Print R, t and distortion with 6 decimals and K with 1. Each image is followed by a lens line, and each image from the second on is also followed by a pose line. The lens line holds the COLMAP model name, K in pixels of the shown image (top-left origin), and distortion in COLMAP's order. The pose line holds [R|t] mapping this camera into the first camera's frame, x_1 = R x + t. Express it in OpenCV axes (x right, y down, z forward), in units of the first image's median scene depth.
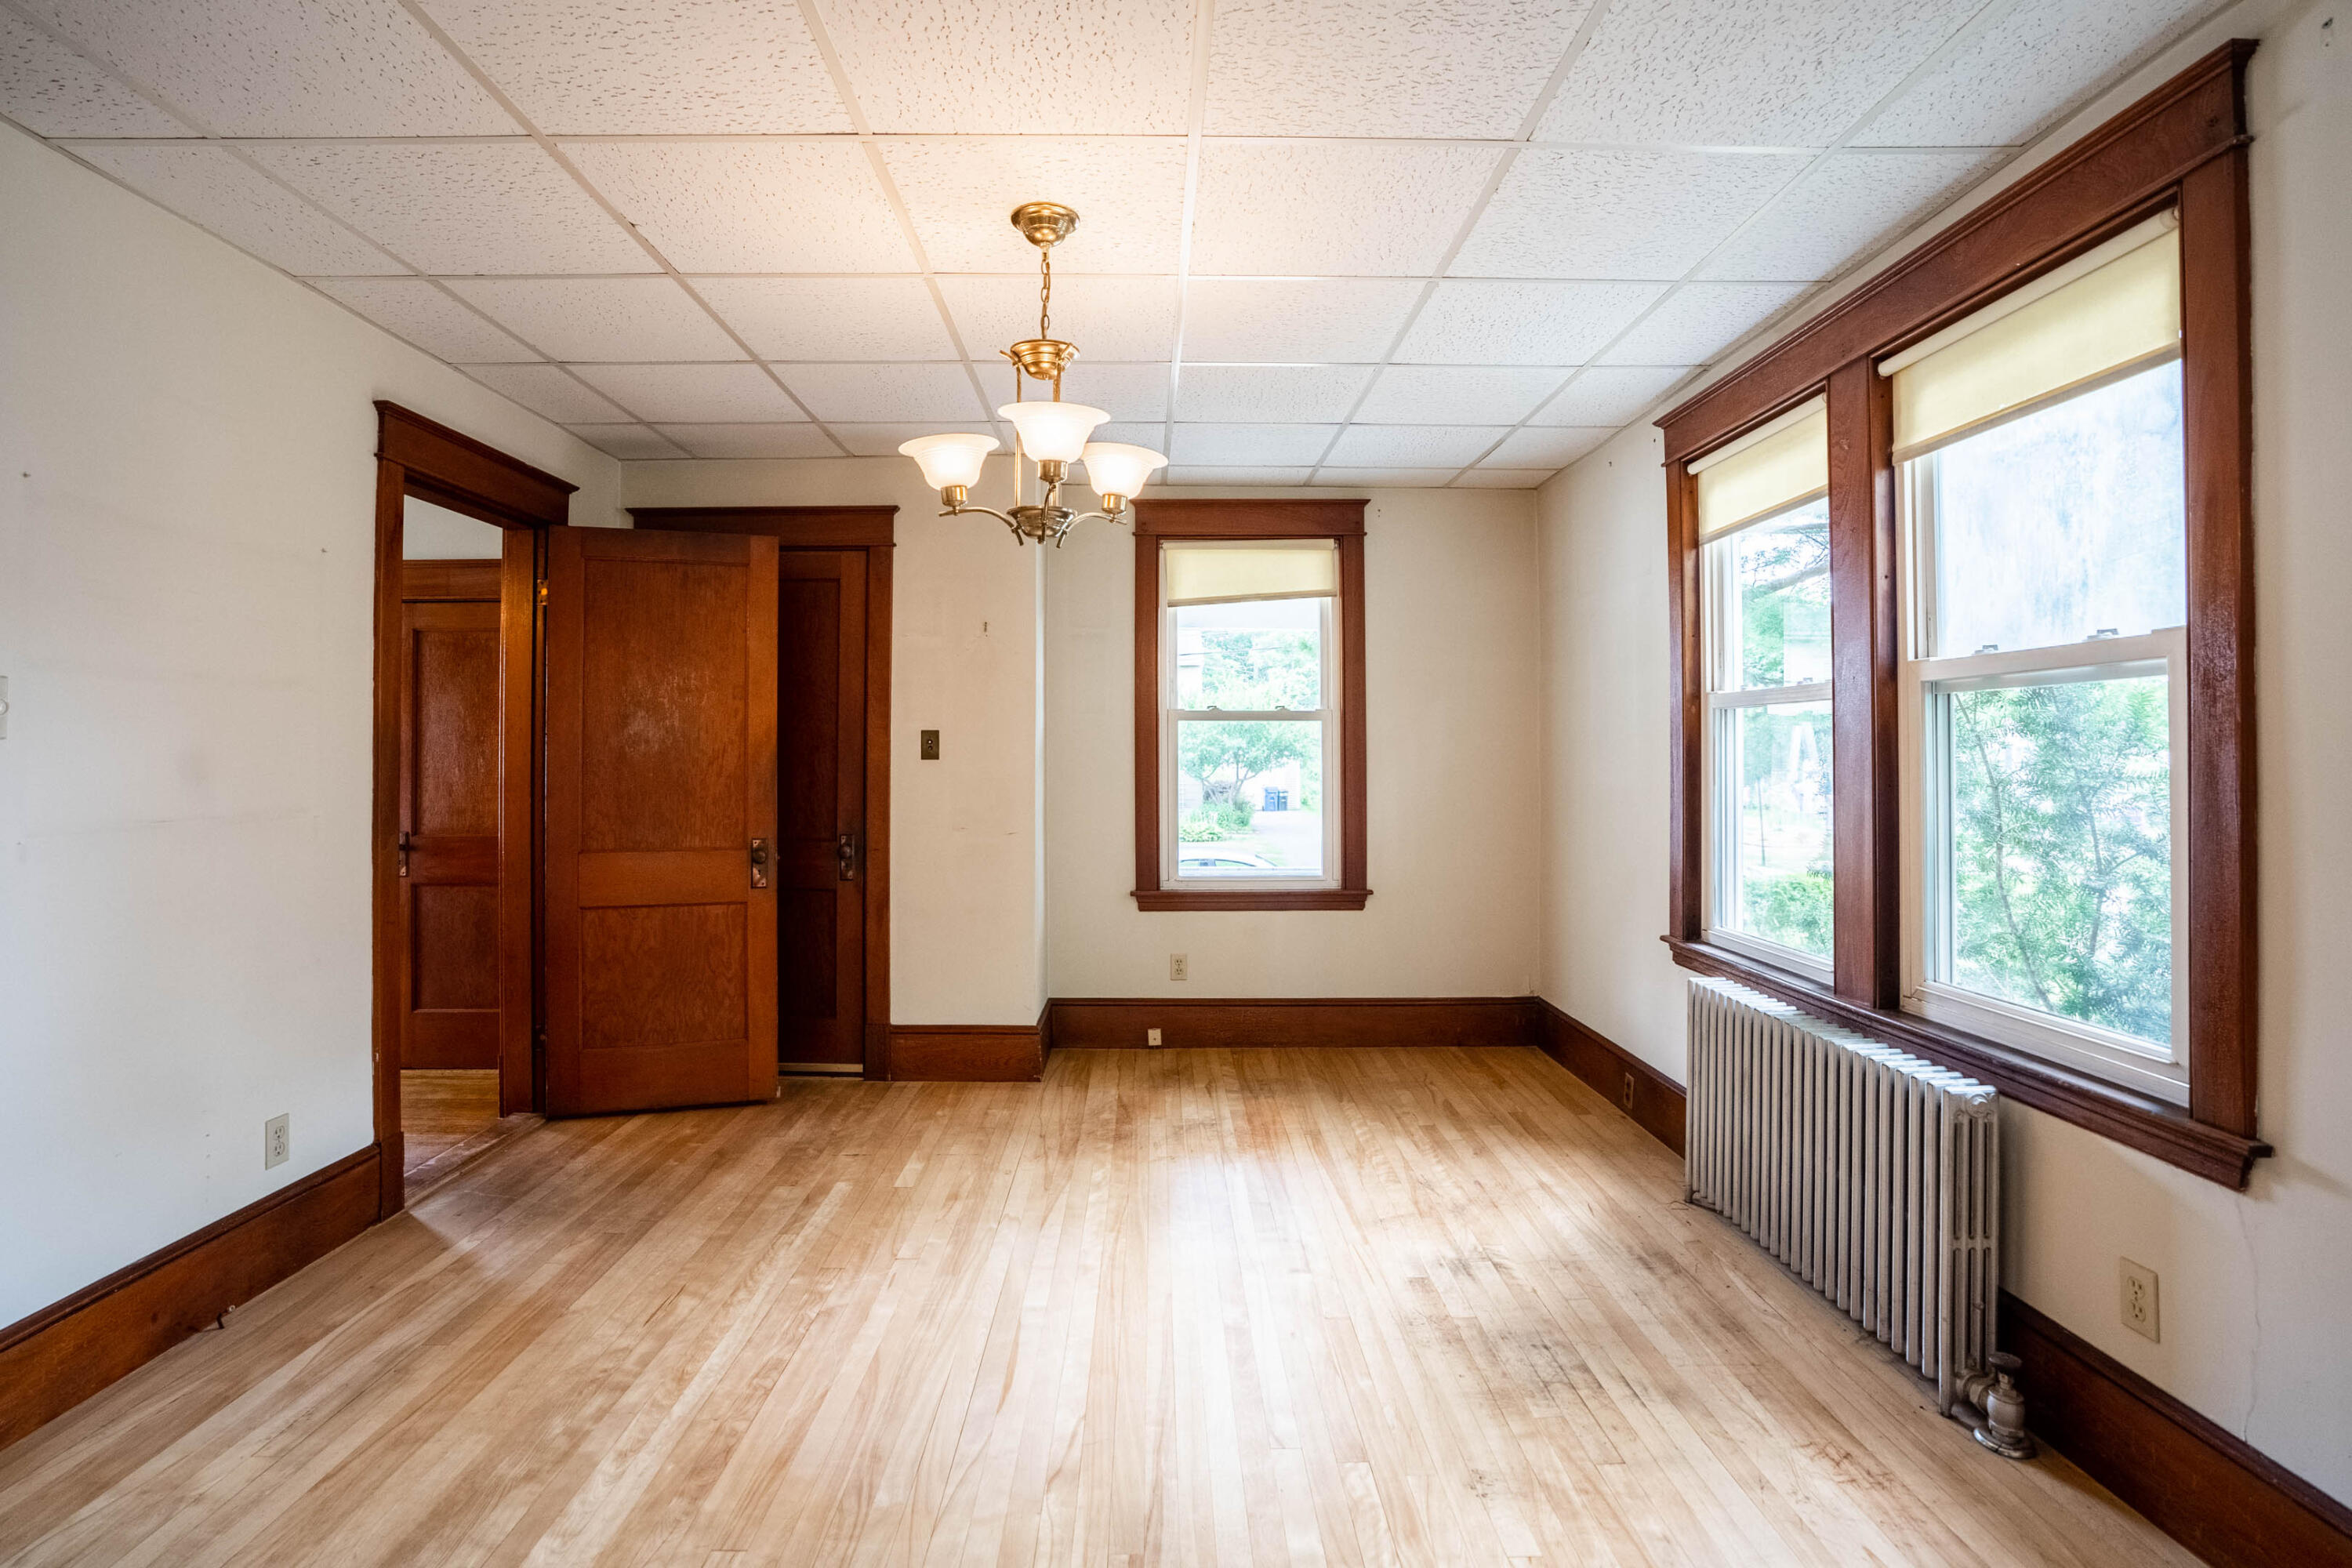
lens RADIAL K [[1085.9, 0, 1173.3], [0, 1085.9, 762.9], [0, 0, 1]] dist [-0.024863, 0.008400]
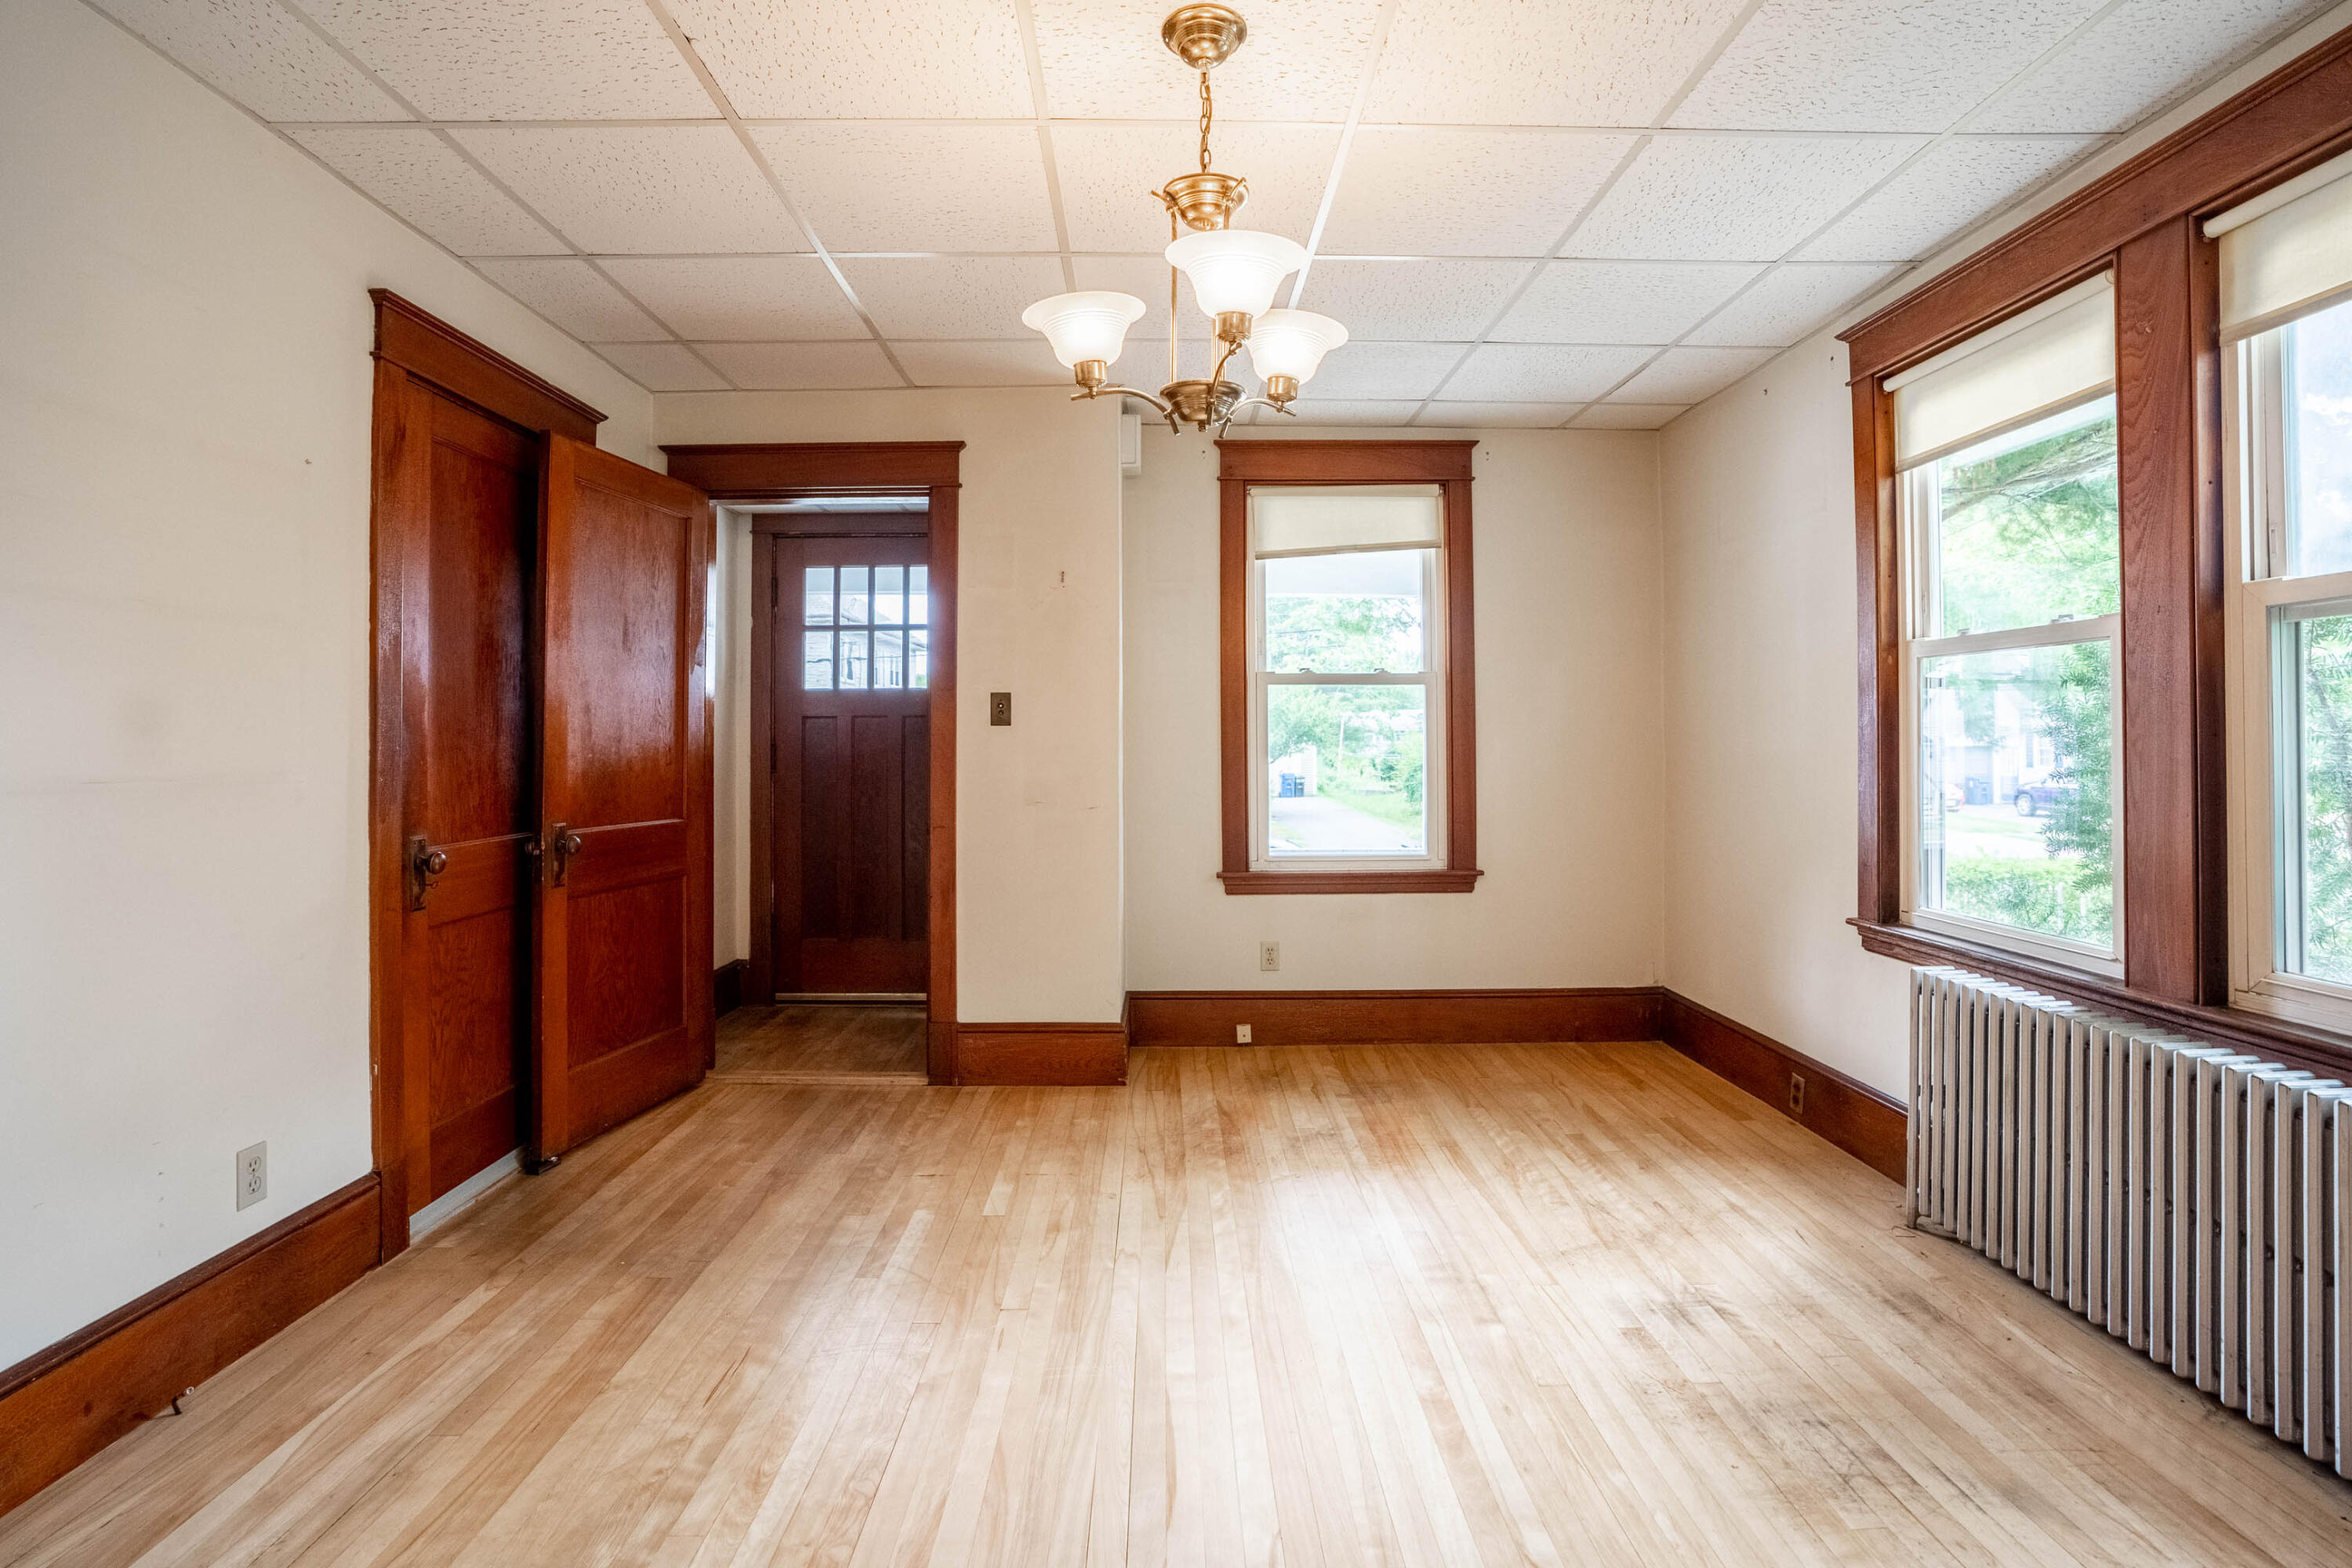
lens RADIAL K [[1085.9, 0, 1195.9], [0, 1085.9, 751.0], [0, 0, 1]] dist [-0.024863, 0.008400]
pose [[0.999971, -0.003284, 0.006800, -0.103538], [0.003276, 0.999994, 0.001188, 0.025415], [-0.006803, -0.001166, 0.999976, 0.155177]]
